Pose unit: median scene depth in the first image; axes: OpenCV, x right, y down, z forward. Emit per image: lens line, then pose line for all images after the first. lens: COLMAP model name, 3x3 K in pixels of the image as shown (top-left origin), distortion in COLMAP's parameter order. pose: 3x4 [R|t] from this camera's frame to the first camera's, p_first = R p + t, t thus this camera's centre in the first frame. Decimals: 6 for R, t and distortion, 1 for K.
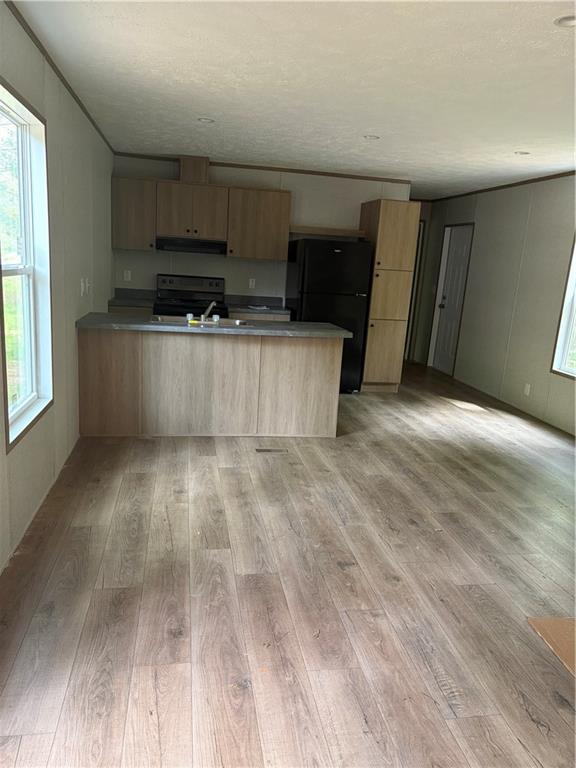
lens RADIAL K [[586.8, 0, 287.6], [0, 586.8, 388.4], [0, 0, 1]] dist [0.026563, -0.016494]
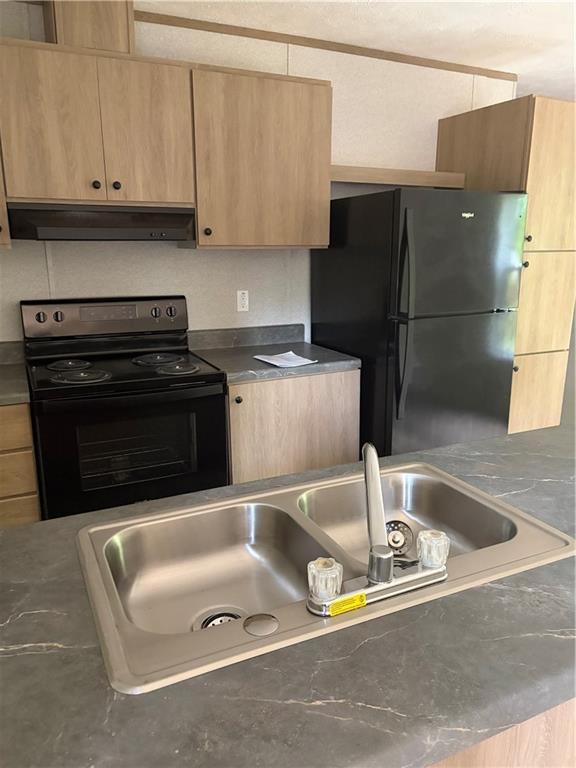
lens RADIAL K [[586.8, 0, 289.2], [0, 586.8, 380.1], [0, 0, 1]] dist [0.026563, -0.016494]
pose [[0.960120, -0.122938, 0.251110, -0.155445], [0.116804, 0.992379, 0.039245, -0.138551], [-0.254022, -0.008349, 0.967163, 0.581522]]
